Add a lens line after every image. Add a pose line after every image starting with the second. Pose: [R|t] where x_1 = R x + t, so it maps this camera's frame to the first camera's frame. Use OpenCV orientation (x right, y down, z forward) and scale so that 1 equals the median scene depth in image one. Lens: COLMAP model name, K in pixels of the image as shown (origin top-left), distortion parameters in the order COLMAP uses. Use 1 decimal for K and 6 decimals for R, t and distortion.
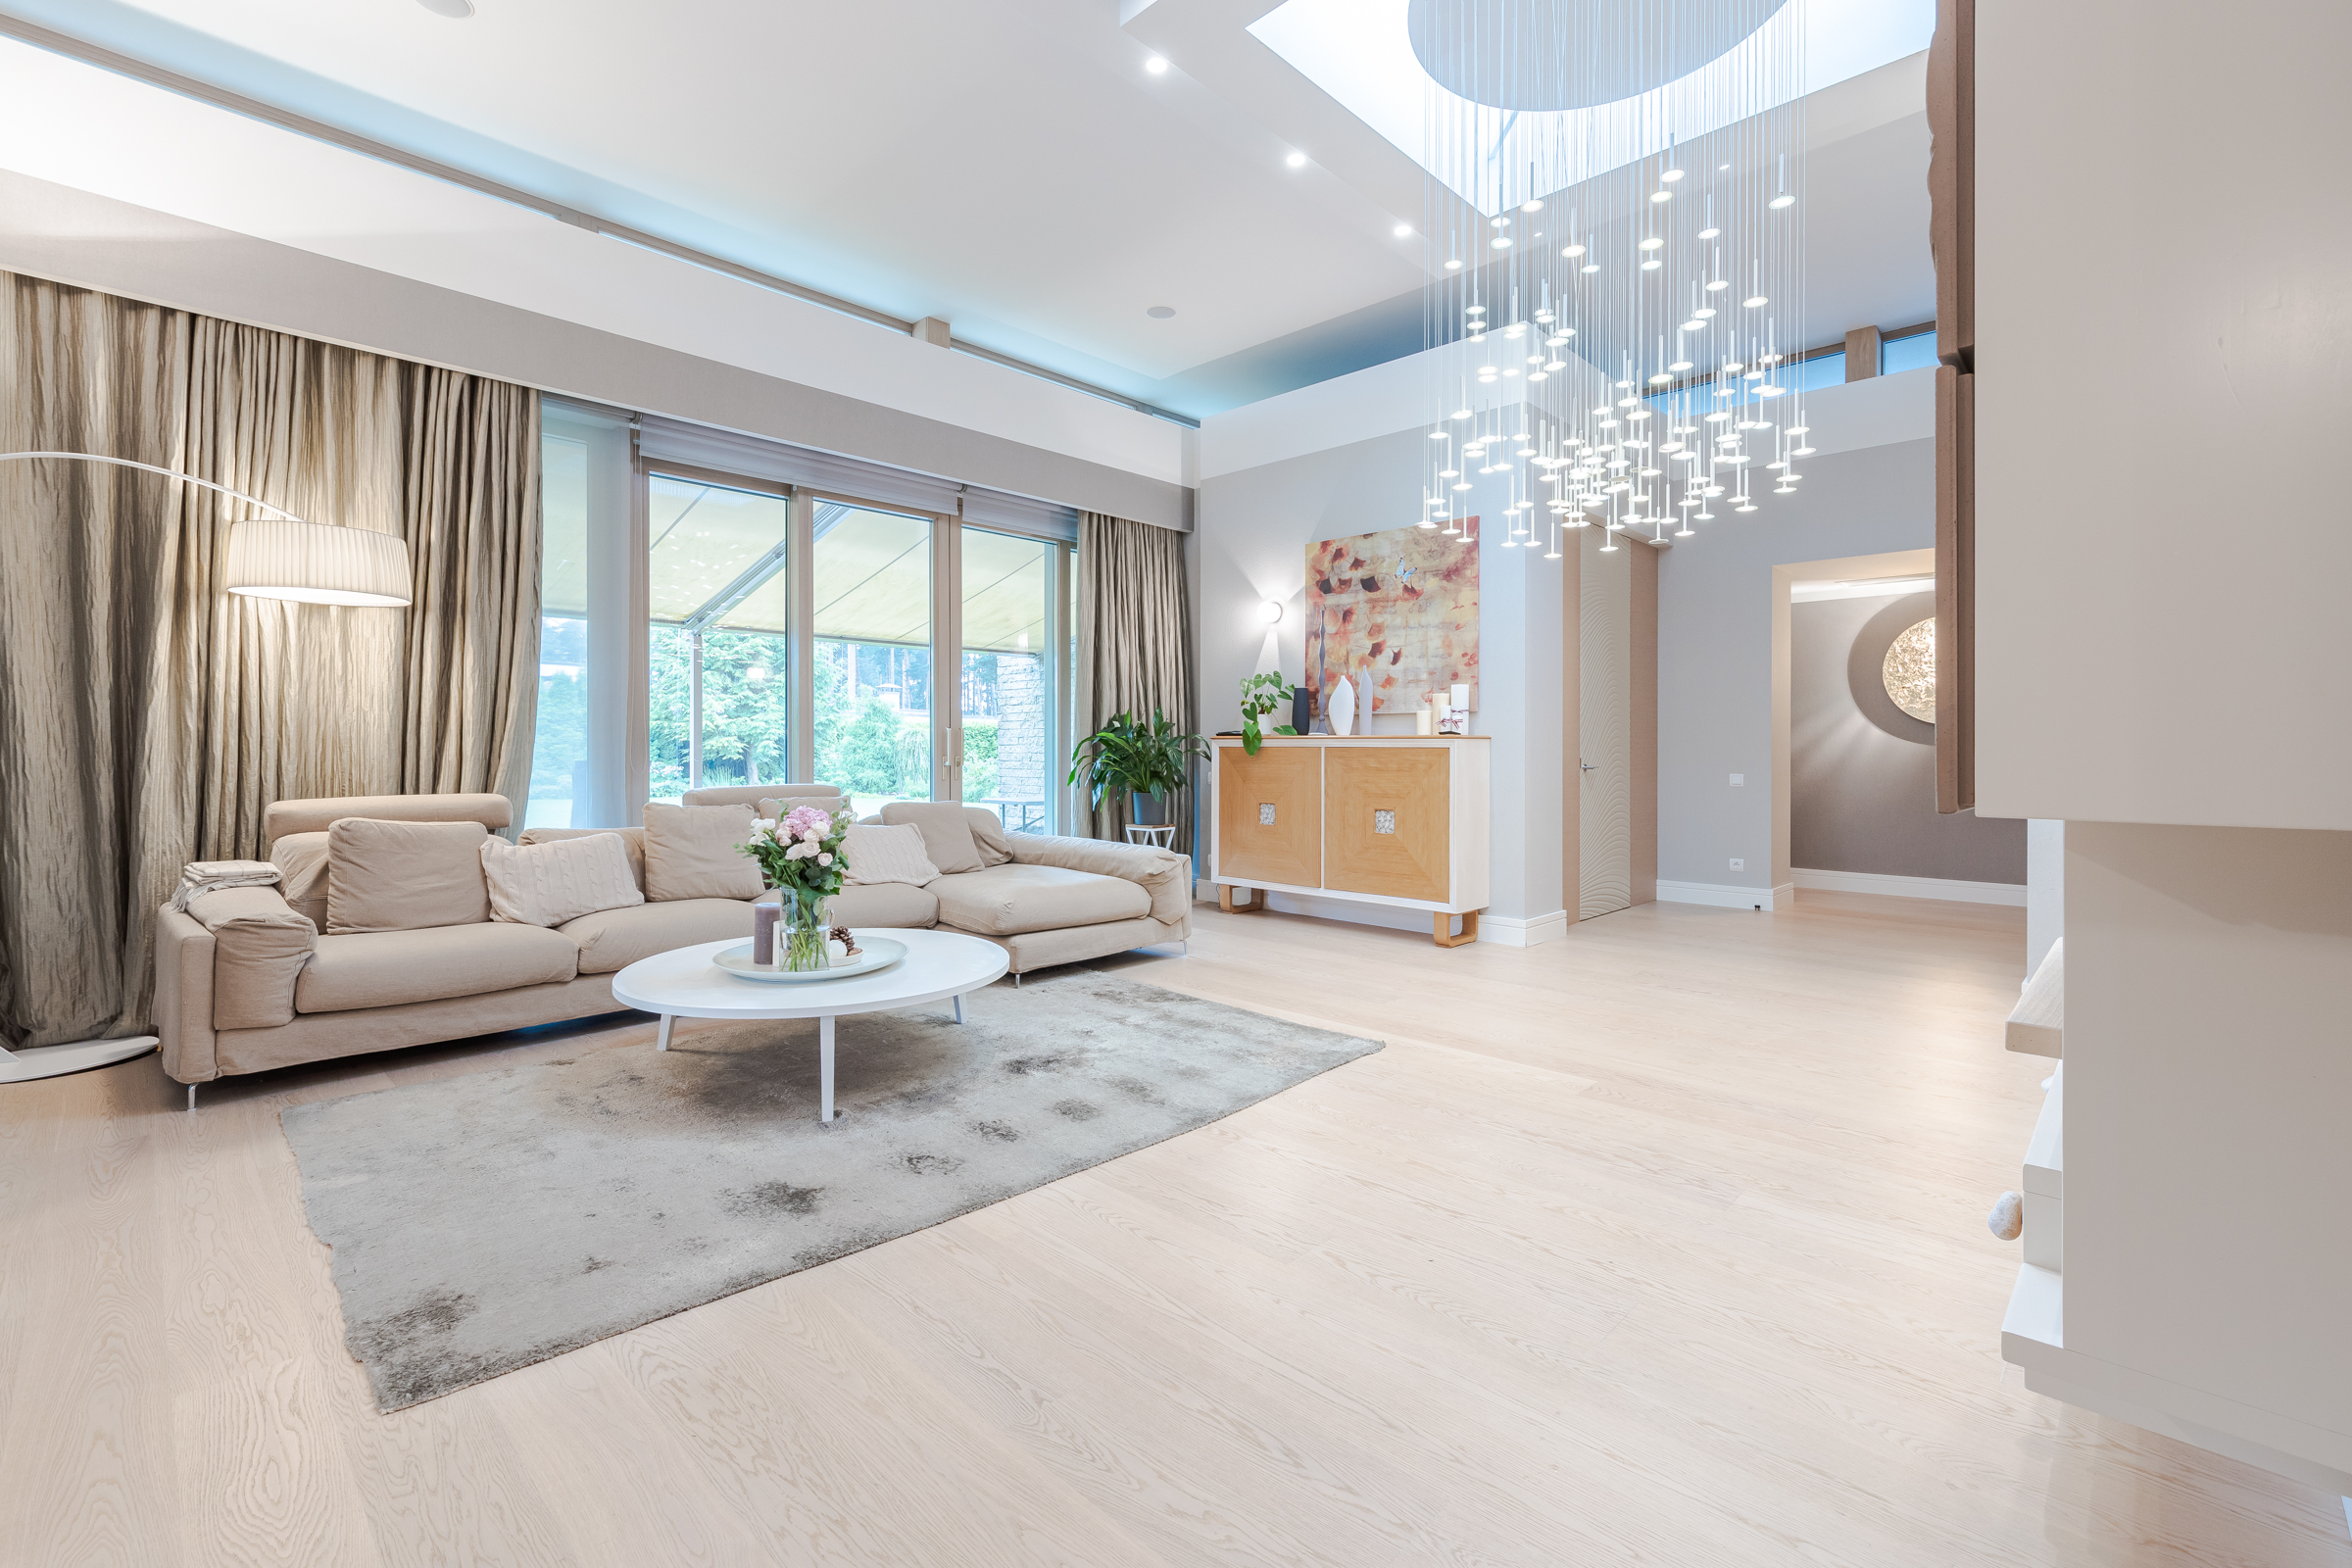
lens RADIAL K [[1017.1, 0, 1182.4], [0, 1017.1, 741.9], [0, 0, 1]] dist [0.004536, -0.001531]
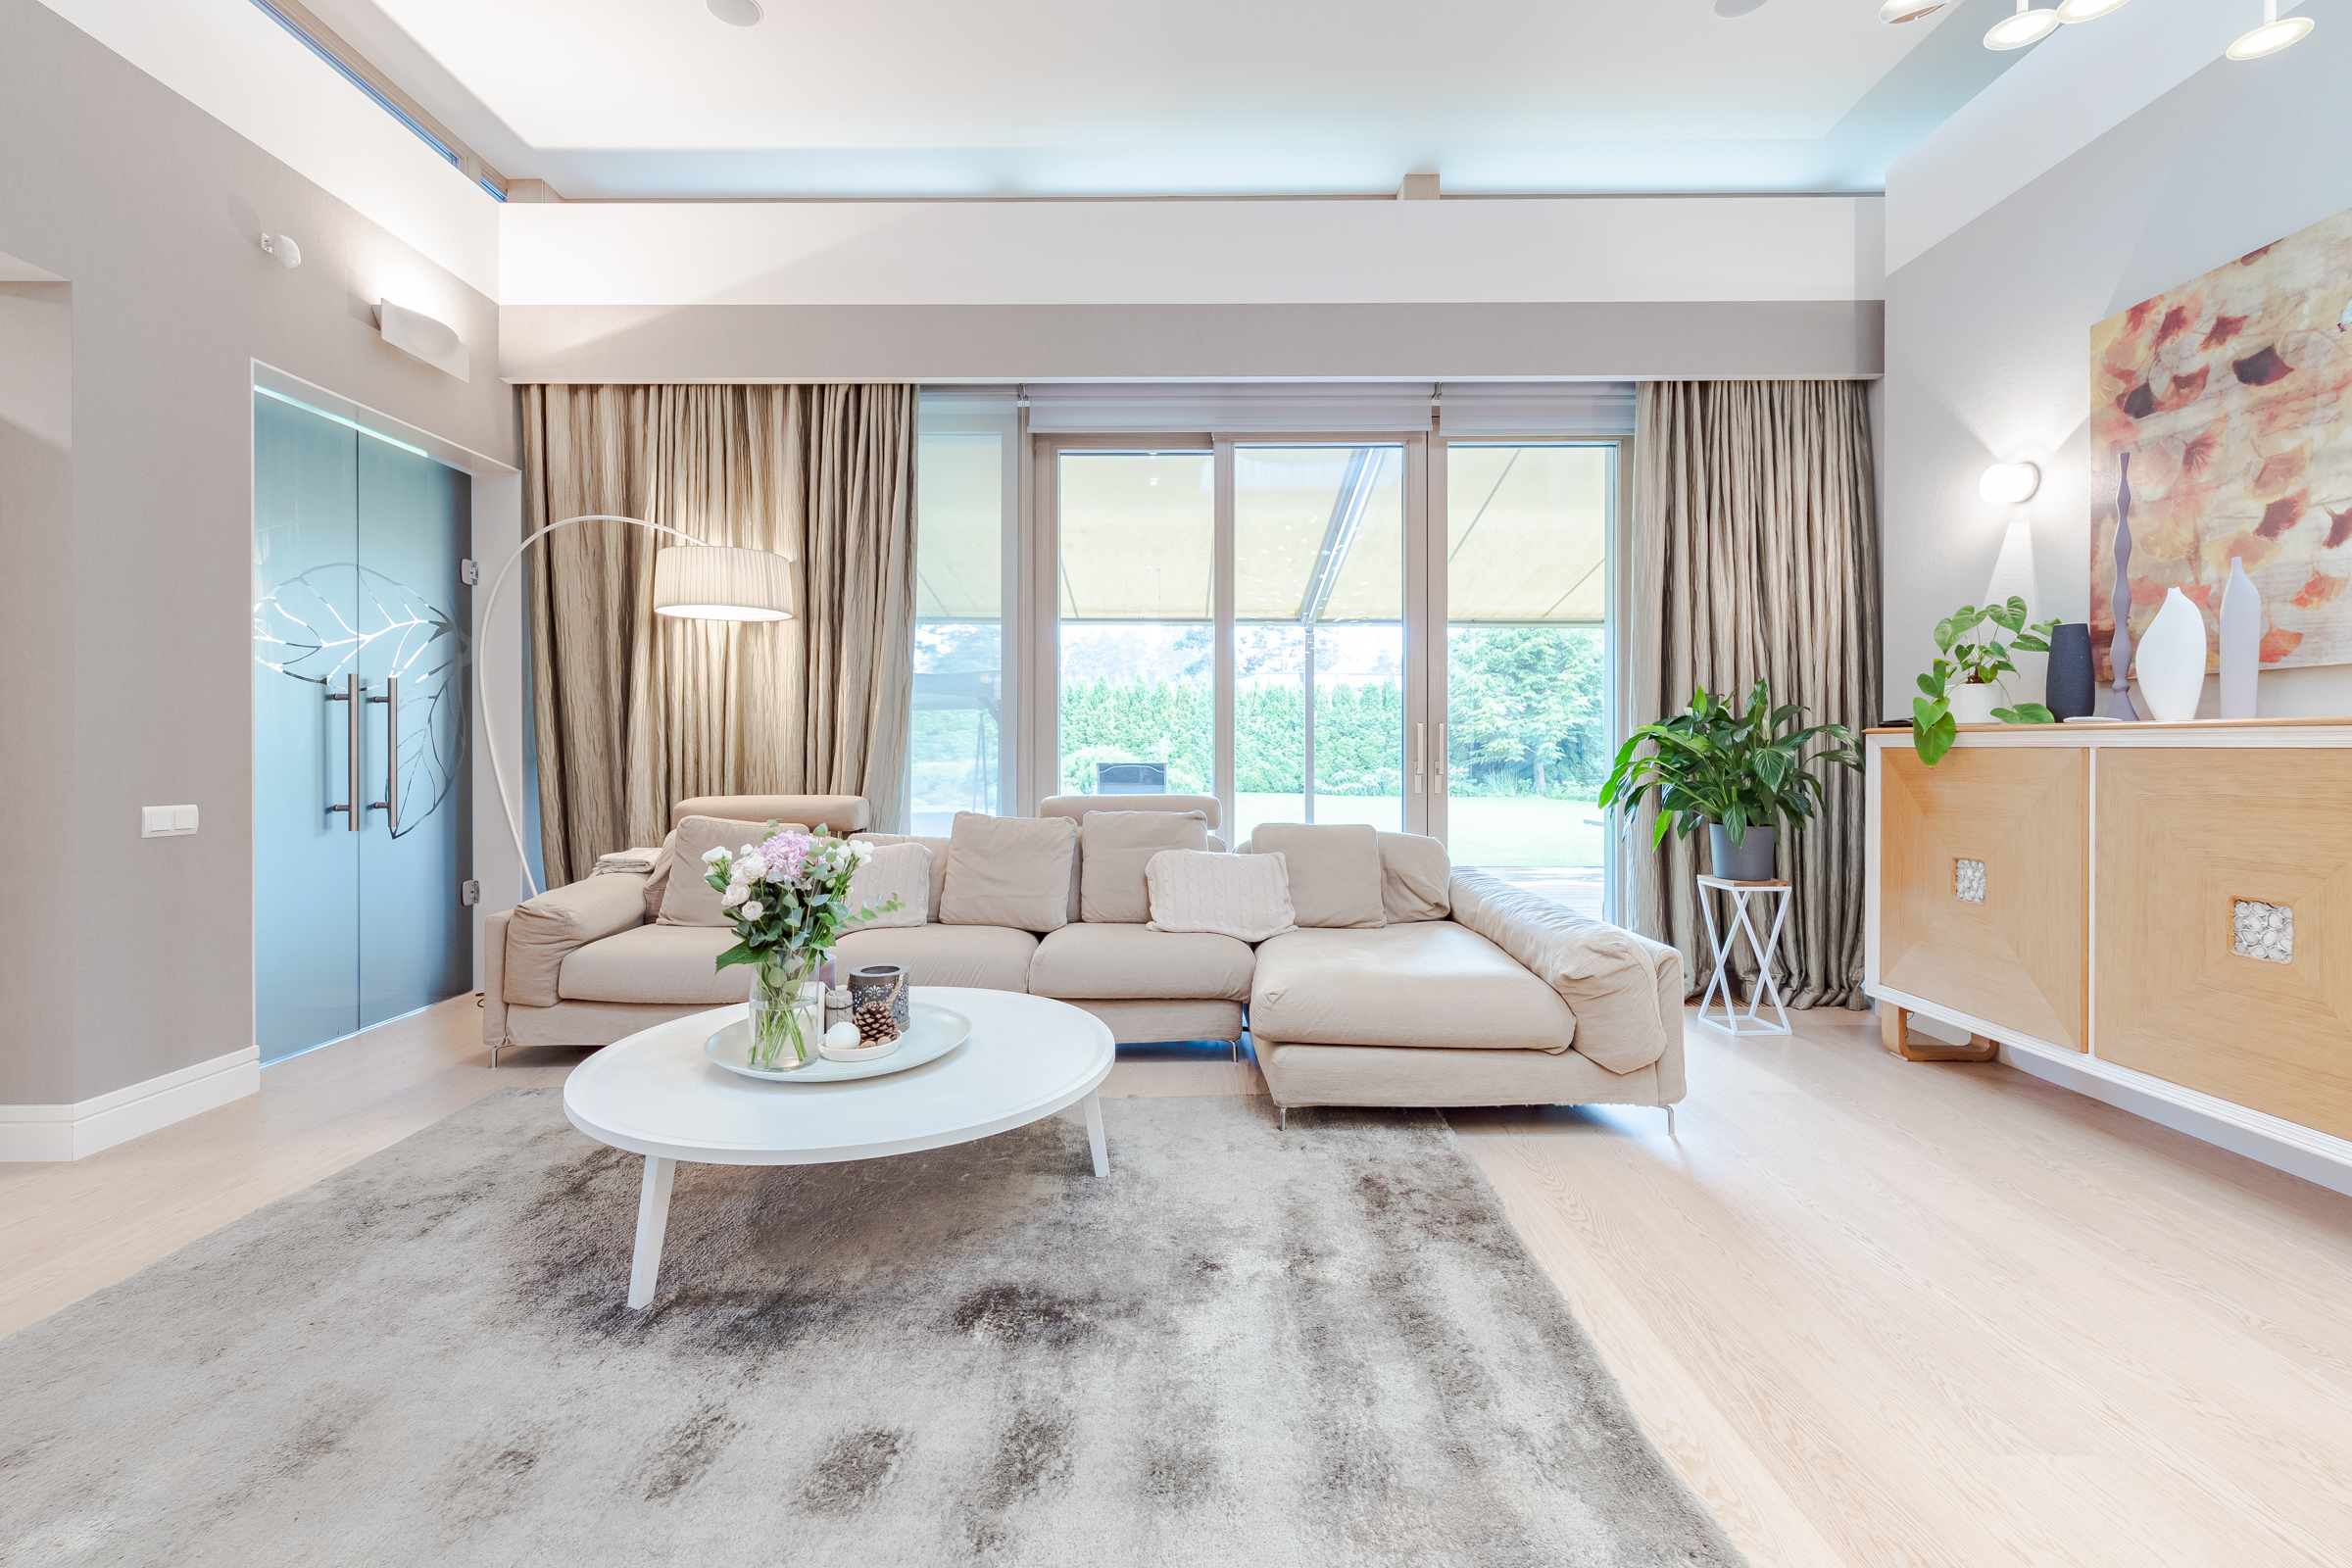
lens RADIAL K [[1017.1, 0, 1163.8], [0, 1017.1, 746.7], [0, 0, 1]] dist [0.004536, -0.001531]
pose [[0.689022, -0.003122, -0.724734, 0.184663], [0.004928, 0.999988, 0.000377, 0.002367], [0.724724, -0.003831, 0.689029, 0.384698]]
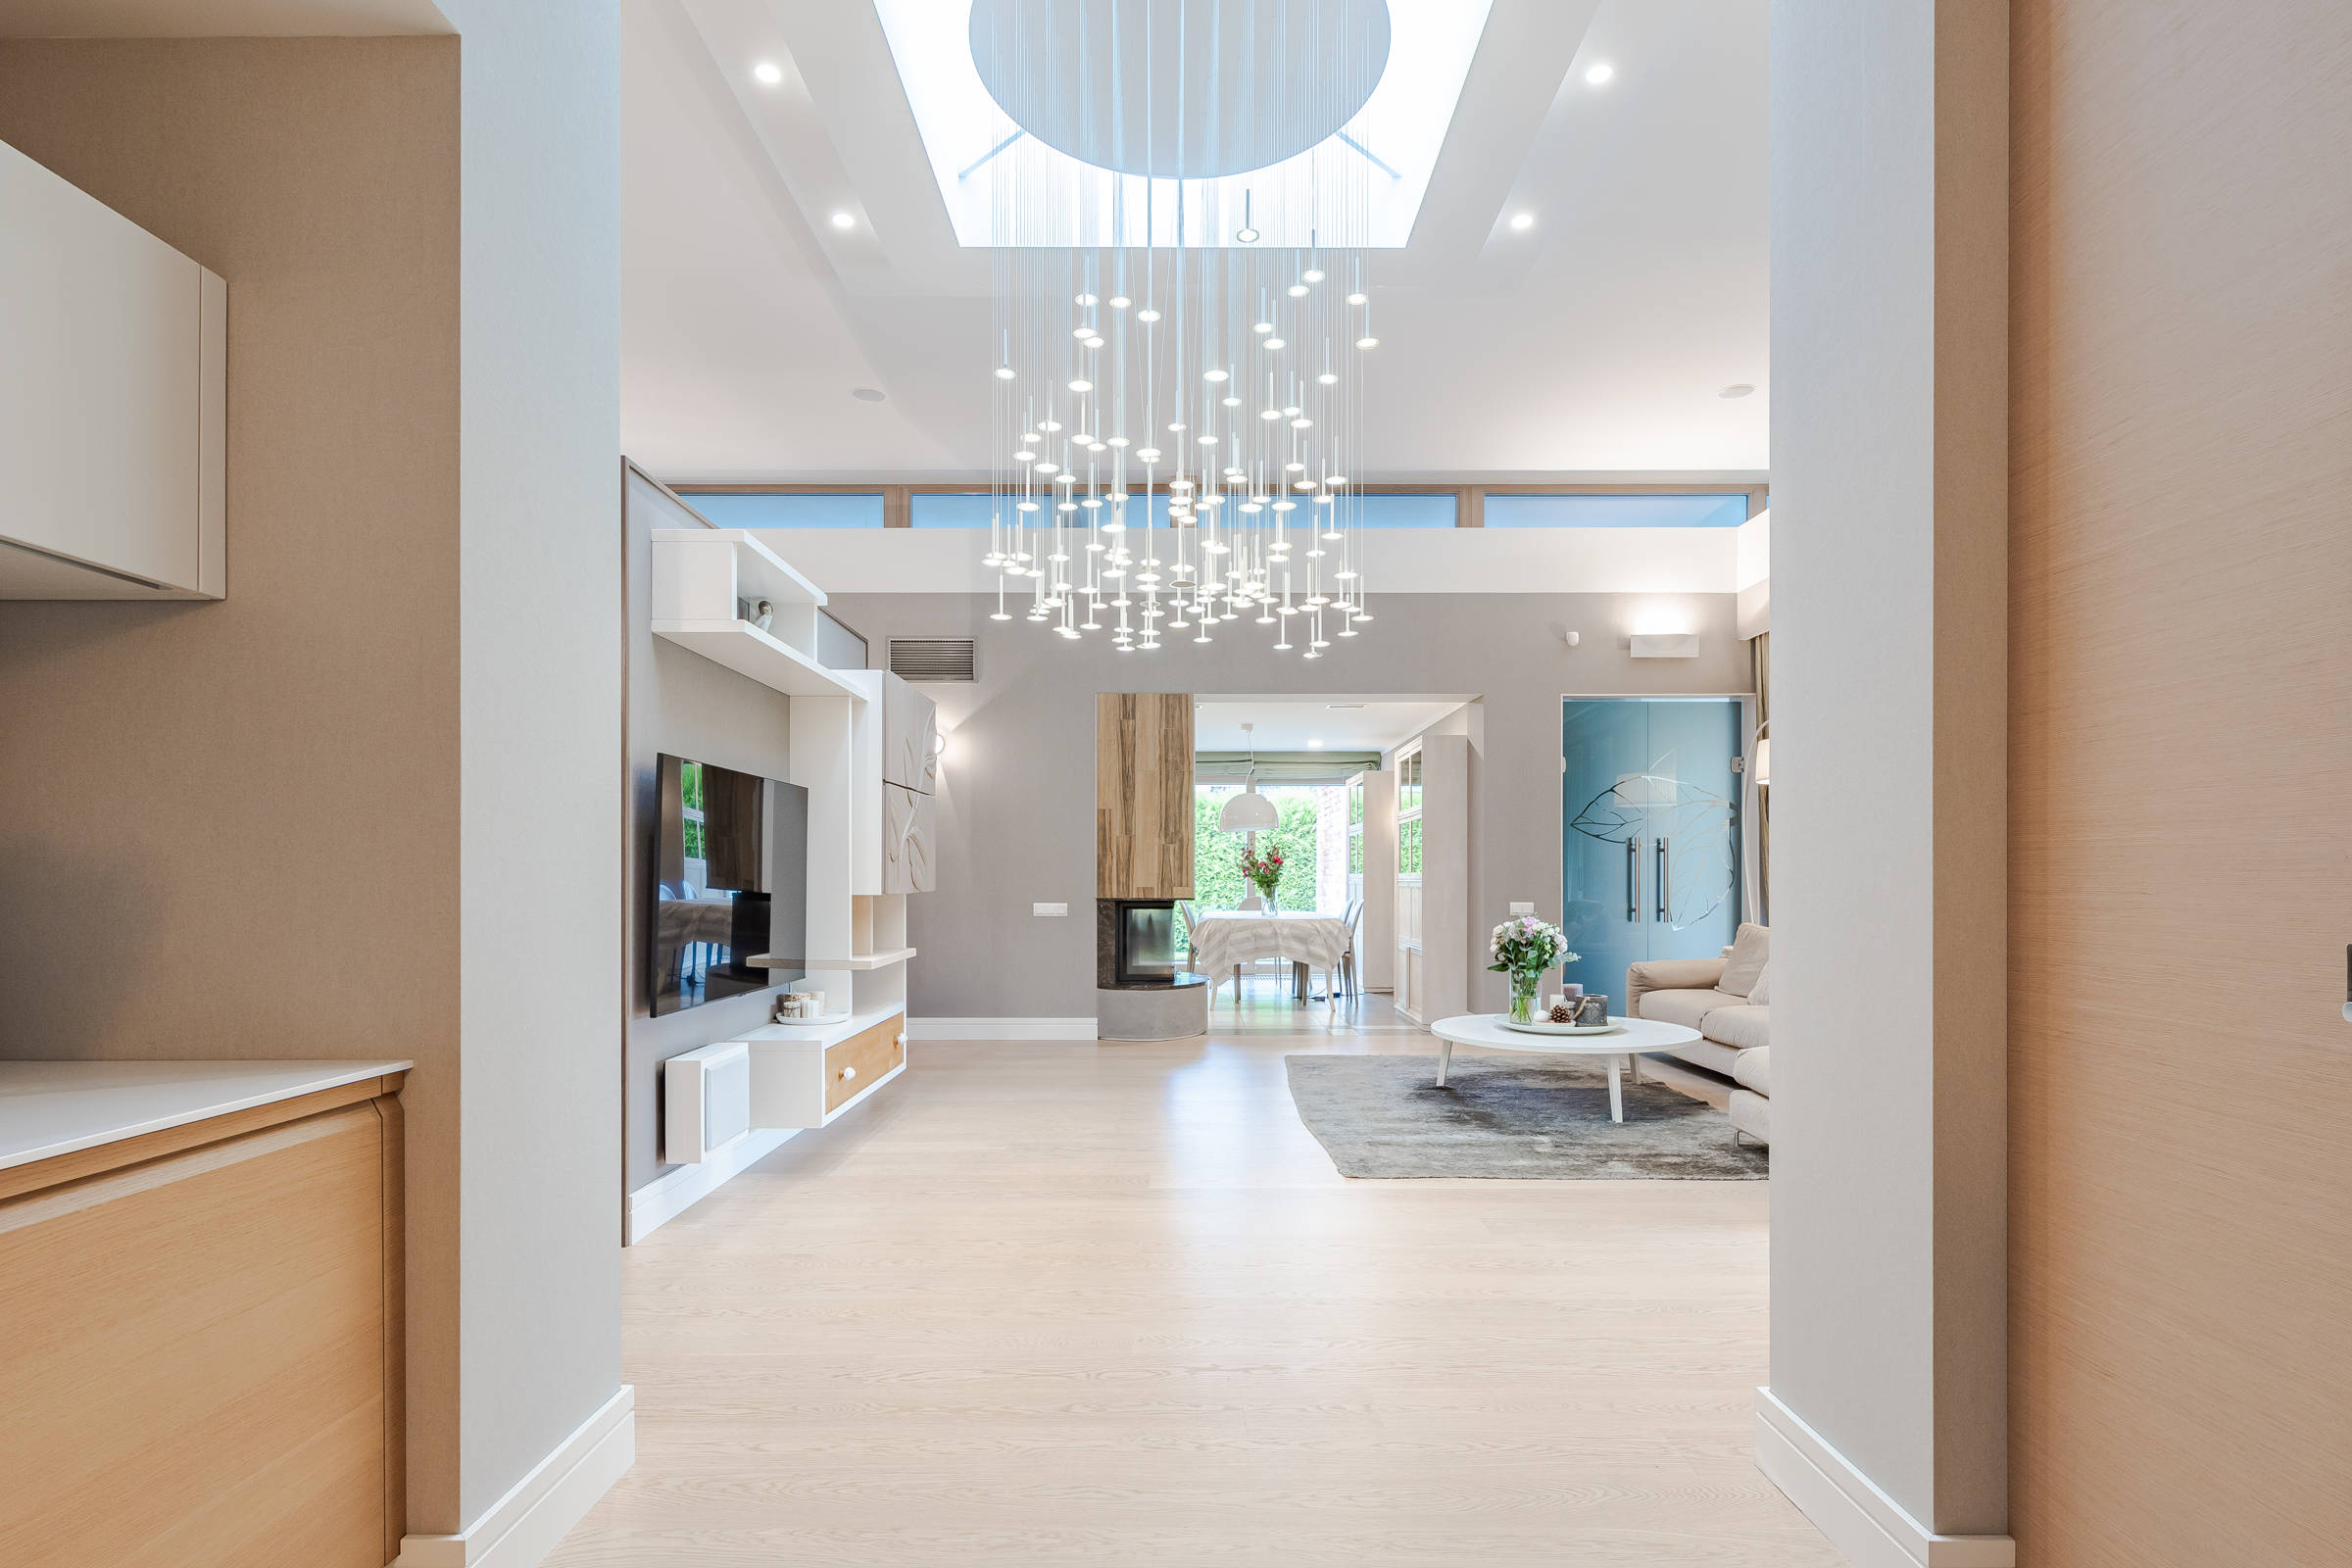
lens RADIAL K [[1127.0, 0, 1194.1], [0, 1127.0, 872.6], [0, 0, 1]] dist [-0.002866, -0.000084]
pose [[-0.703280, -0.005200, -0.710894, 0.665139], [0.001125, 0.999964, -0.008428, 0.005722], [0.710912, -0.006727, -0.703249, 1.019991]]
